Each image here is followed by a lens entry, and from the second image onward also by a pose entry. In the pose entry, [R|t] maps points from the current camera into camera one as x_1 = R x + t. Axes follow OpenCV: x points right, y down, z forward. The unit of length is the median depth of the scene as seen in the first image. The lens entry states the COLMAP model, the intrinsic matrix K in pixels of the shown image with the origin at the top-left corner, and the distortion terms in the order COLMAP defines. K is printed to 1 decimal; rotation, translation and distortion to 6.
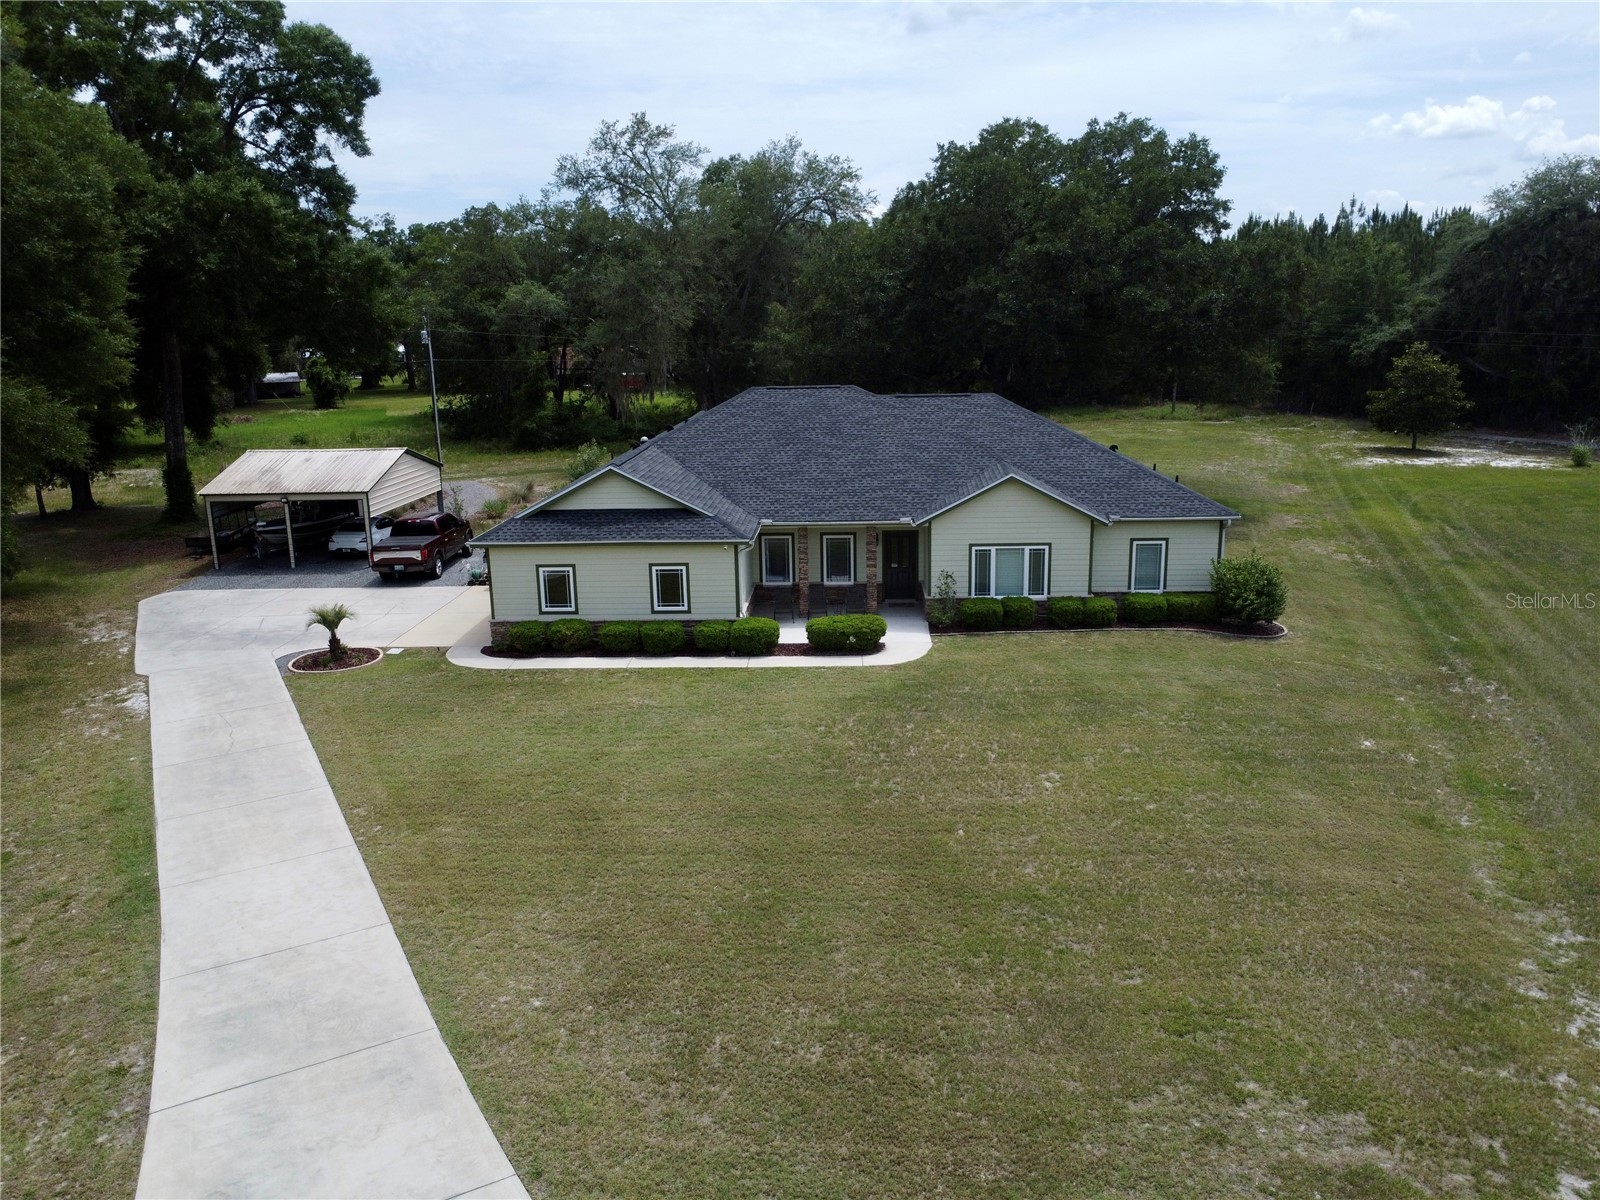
lens RADIAL K [[1160.9, 0, 797.4], [0, 1160.9, 594.8], [0, 0, 1]] dist [-0.029755, -0.005718]
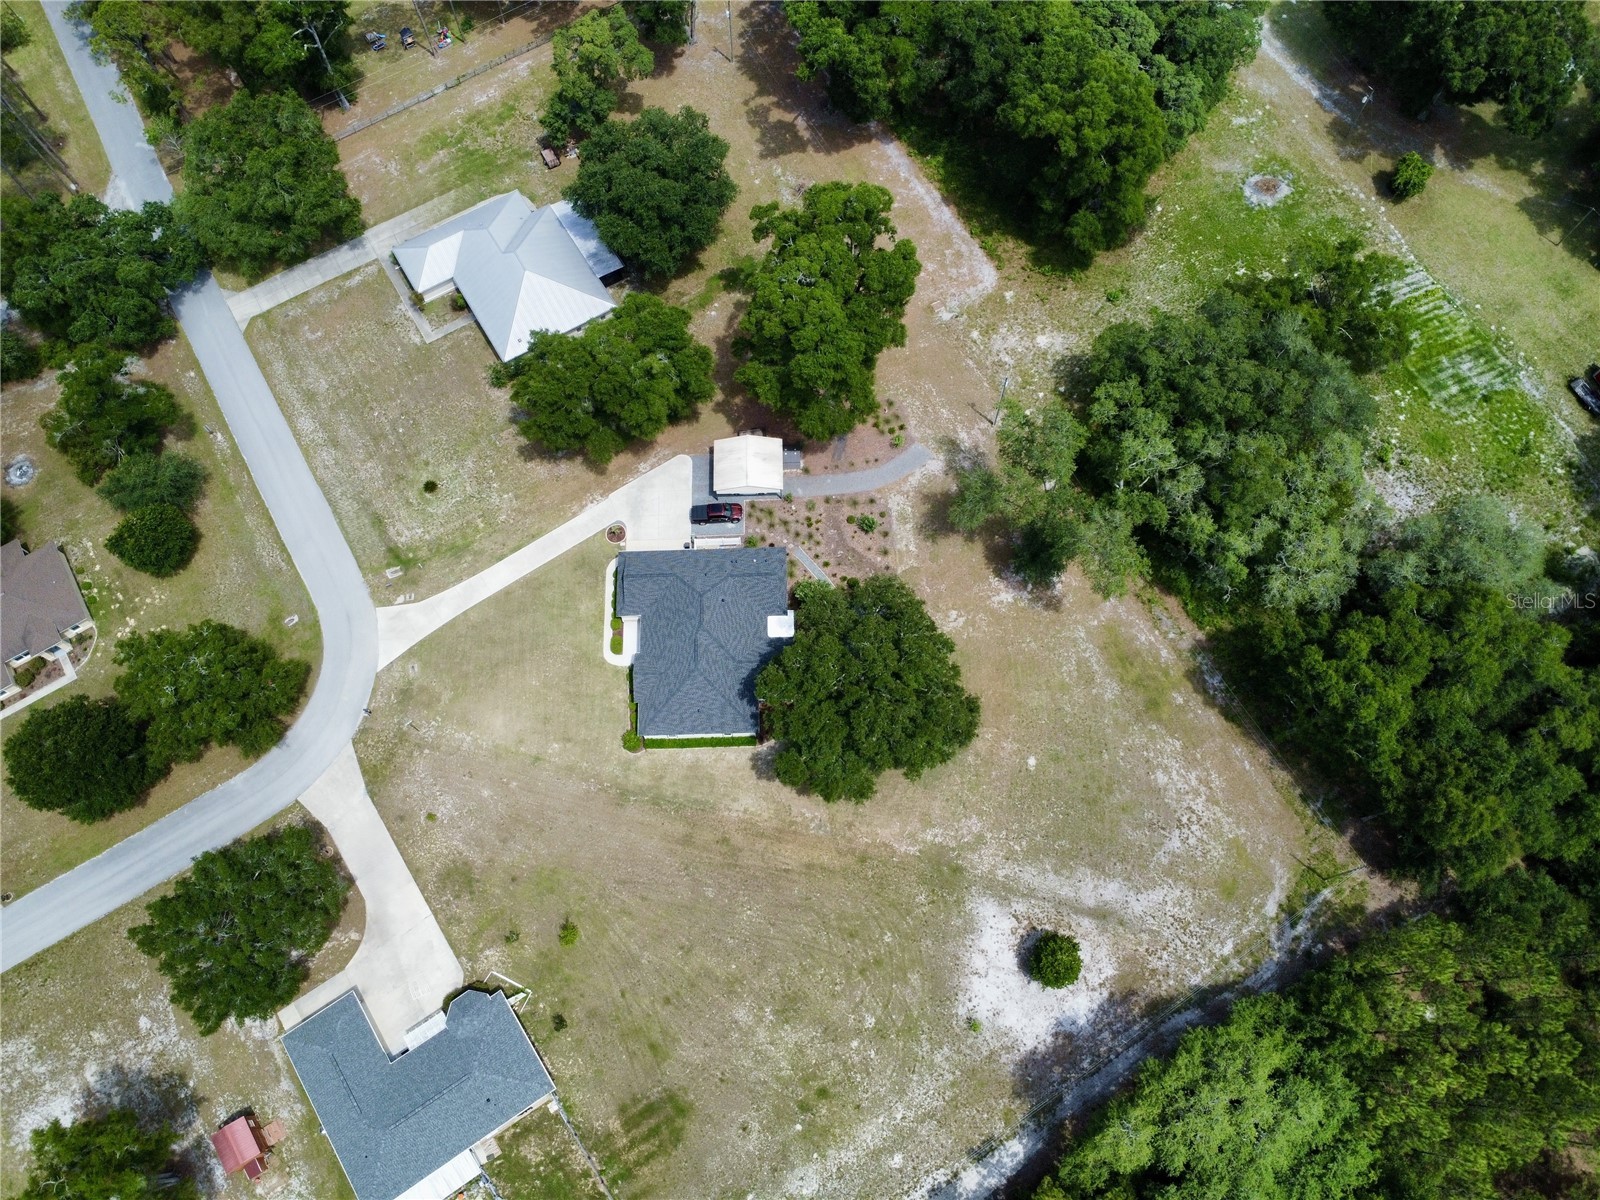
lens RADIAL K [[1160.9, 0, 797.4], [0, 1160.9, 594.8], [0, 0, 1]] dist [-0.029755, -0.005718]
pose [[0.079243, 0.933790, -0.348936, 1.282318], [-0.221150, 0.357782, 0.907240, -3.675279], [0.972015, 0.005274, 0.234859, 0.608443]]
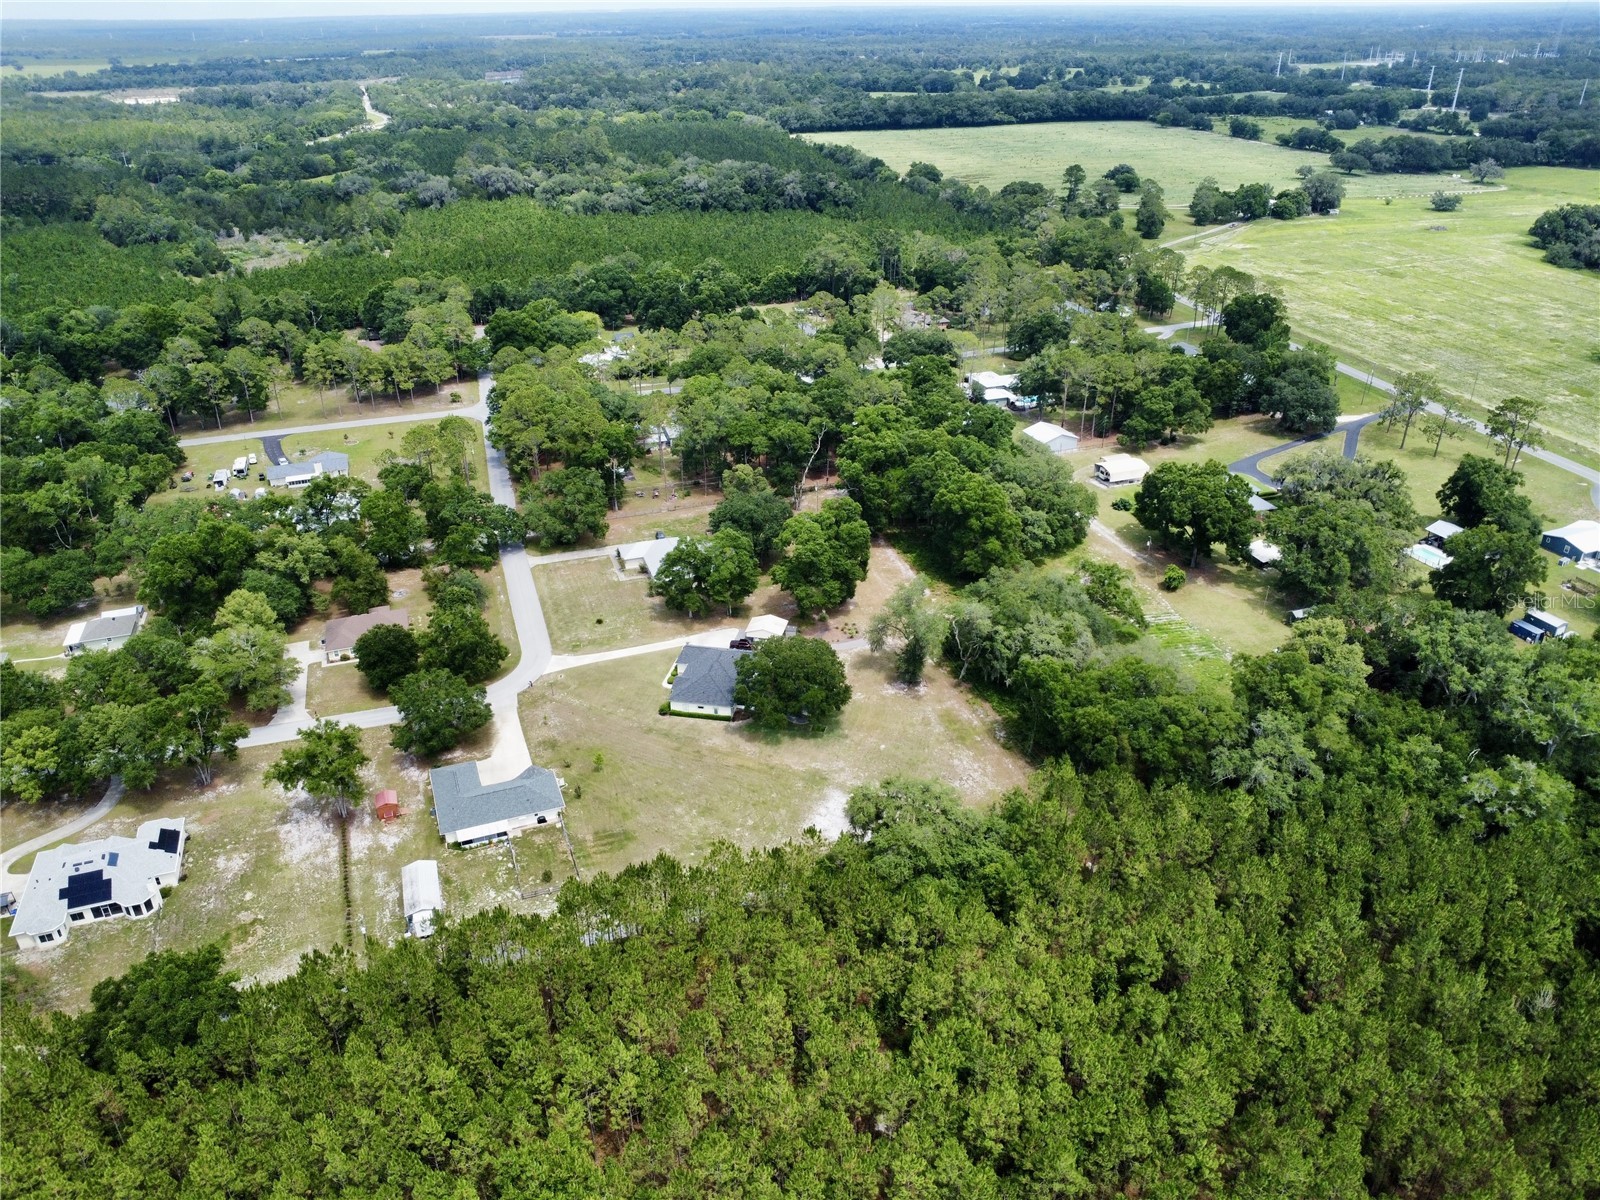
lens RADIAL K [[1160.9, 0, 797.4], [0, 1160.9, 594.8], [0, 0, 1]] dist [-0.029755, -0.005718]
pose [[-0.151686, 0.473678, -0.867537, 5.734196], [-0.218106, 0.840019, 0.496788, -4.029834], [0.964065, 0.264571, -0.024107, 1.699153]]
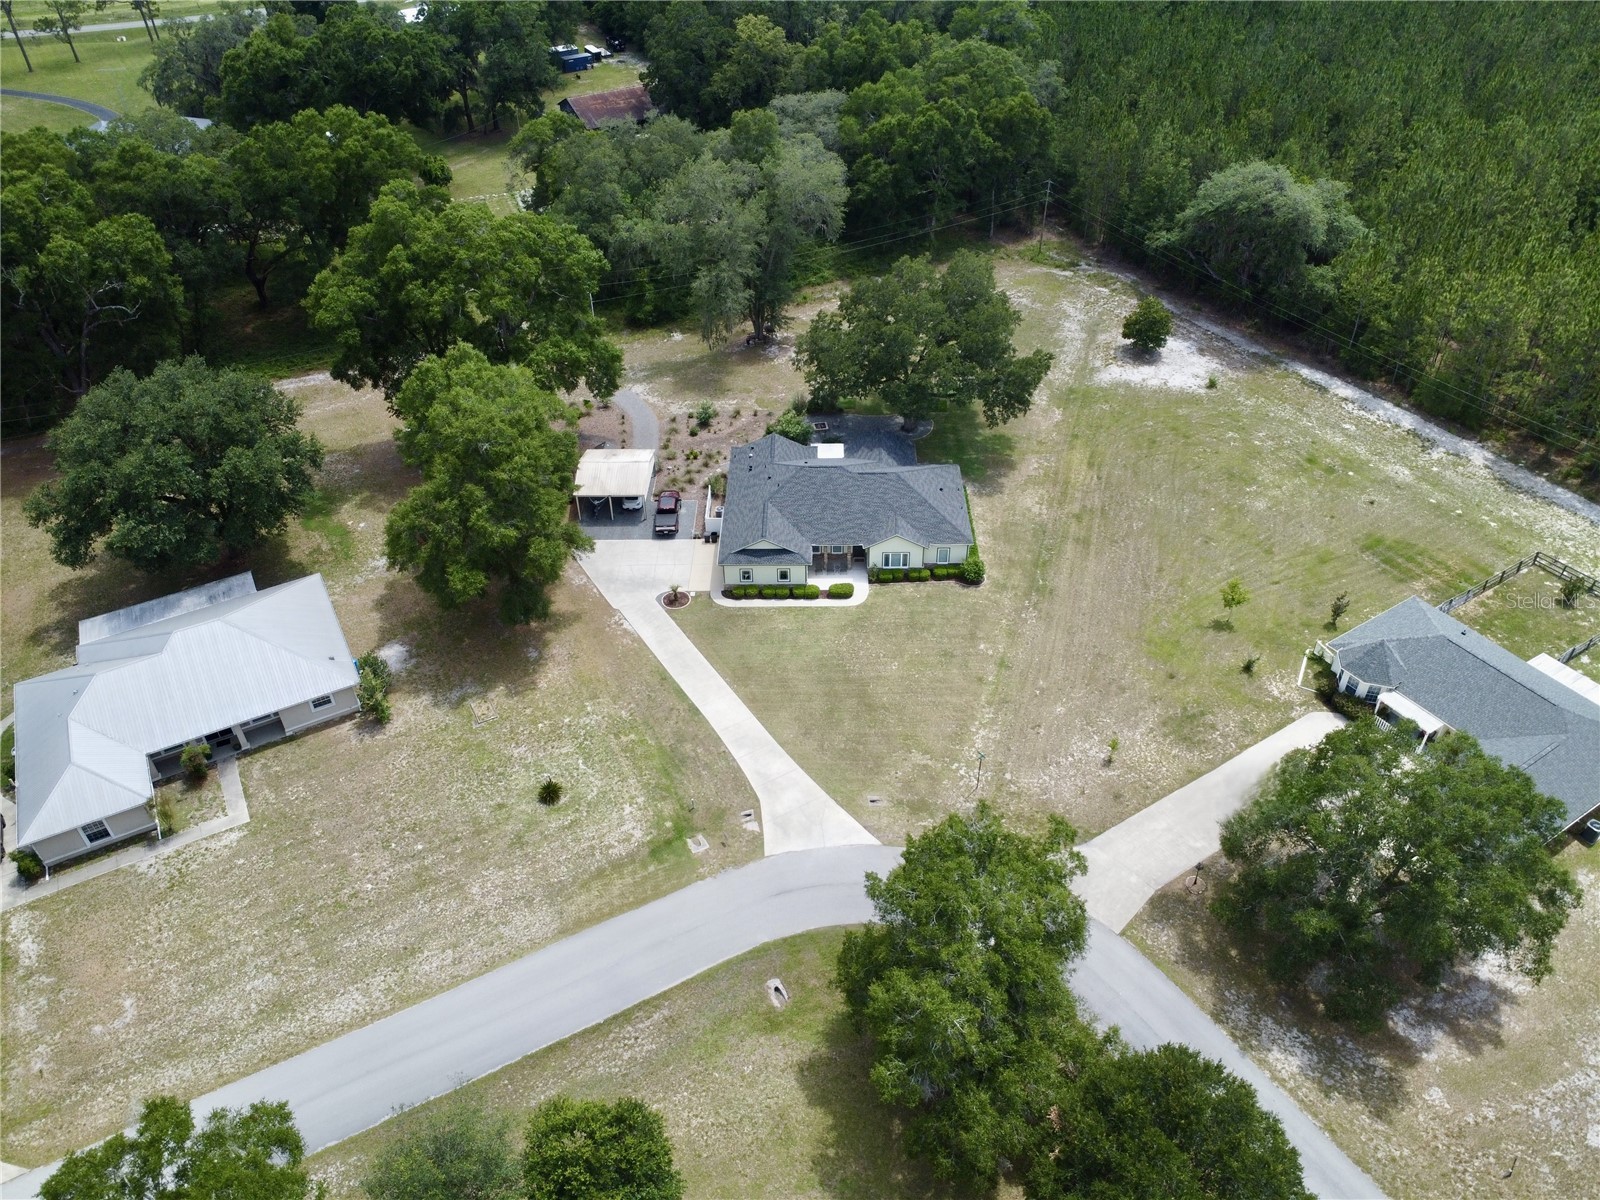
lens RADIAL K [[1160.9, 0, 797.4], [0, 1160.9, 594.8], [0, 0, 1]] dist [-0.029755, -0.005718]
pose [[0.999203, -0.019767, 0.034686, -0.172190], [0.003539, 0.909263, 0.416207, -1.172805], [-0.039766, -0.415752, 0.908608, -1.718310]]
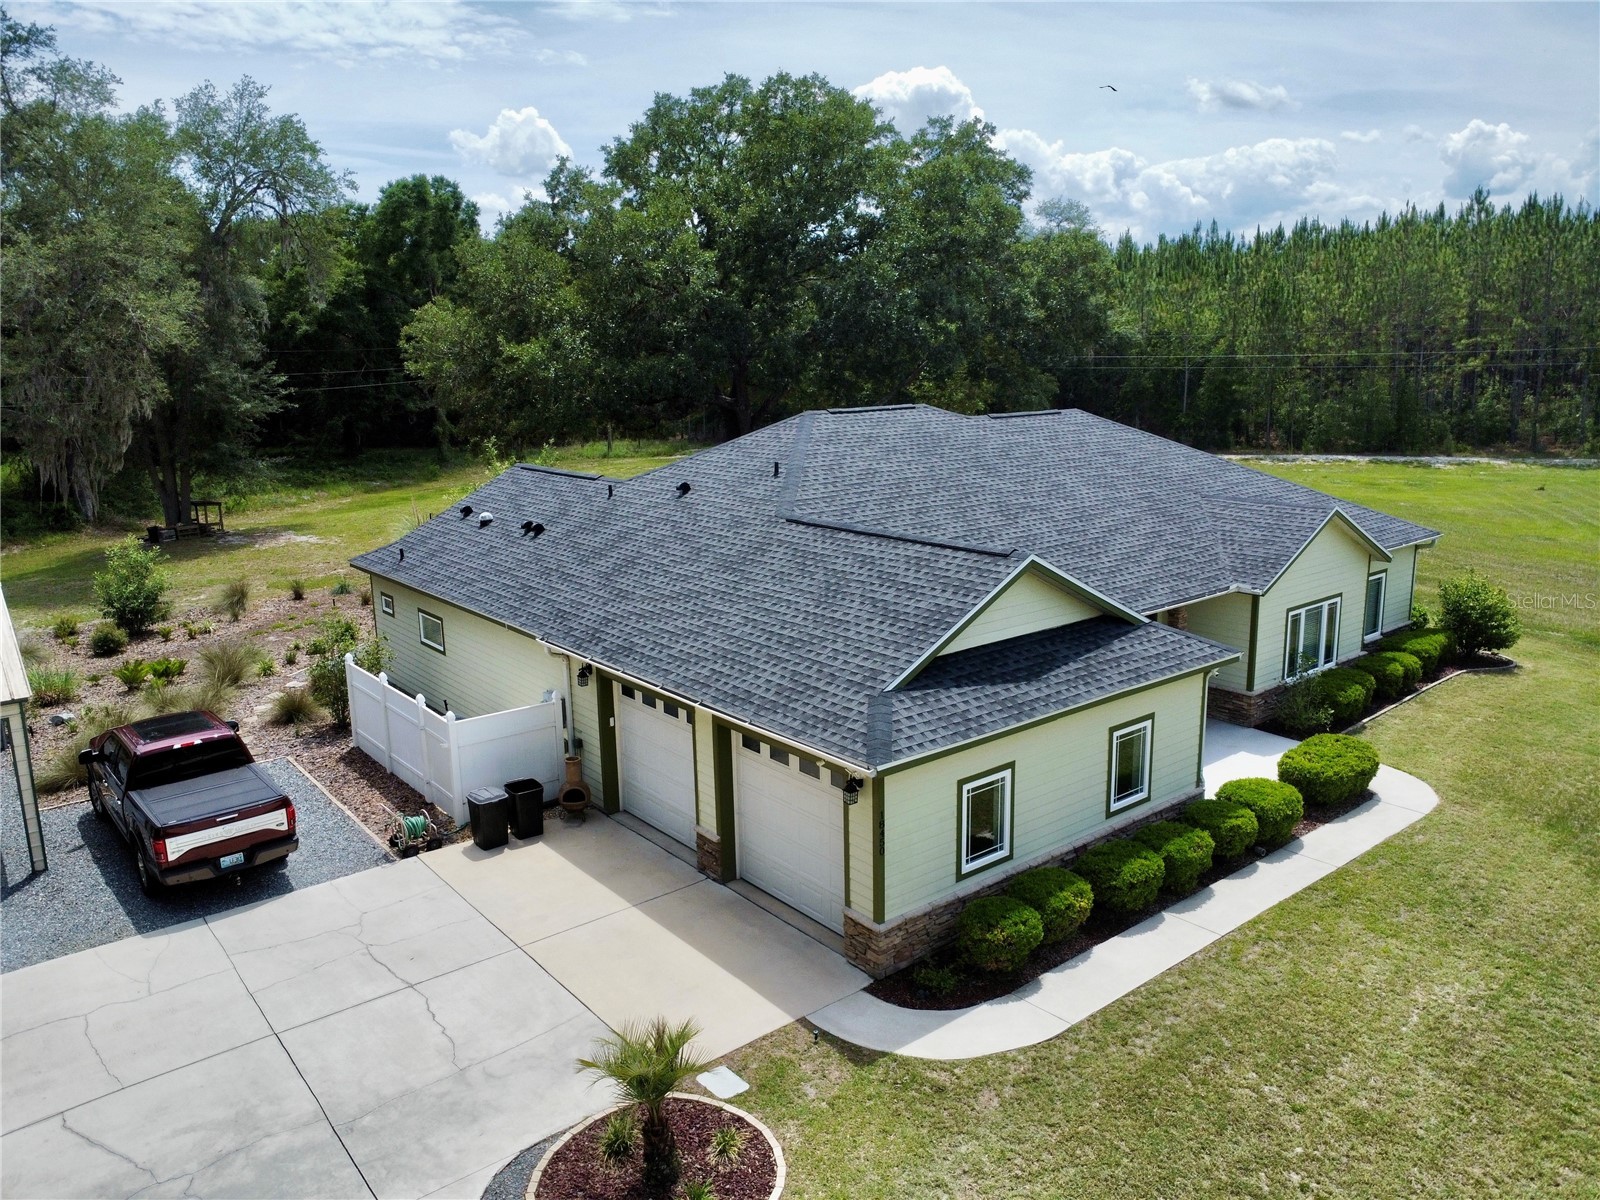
lens RADIAL K [[1160.9, 0, 797.4], [0, 1160.9, 594.8], [0, 0, 1]] dist [-0.029755, -0.005718]
pose [[0.746748, -0.131218, 0.652035, -0.541583], [0.157360, 0.987368, 0.018484, -0.113163], [-0.646224, 0.088802, 0.757964, 0.649179]]
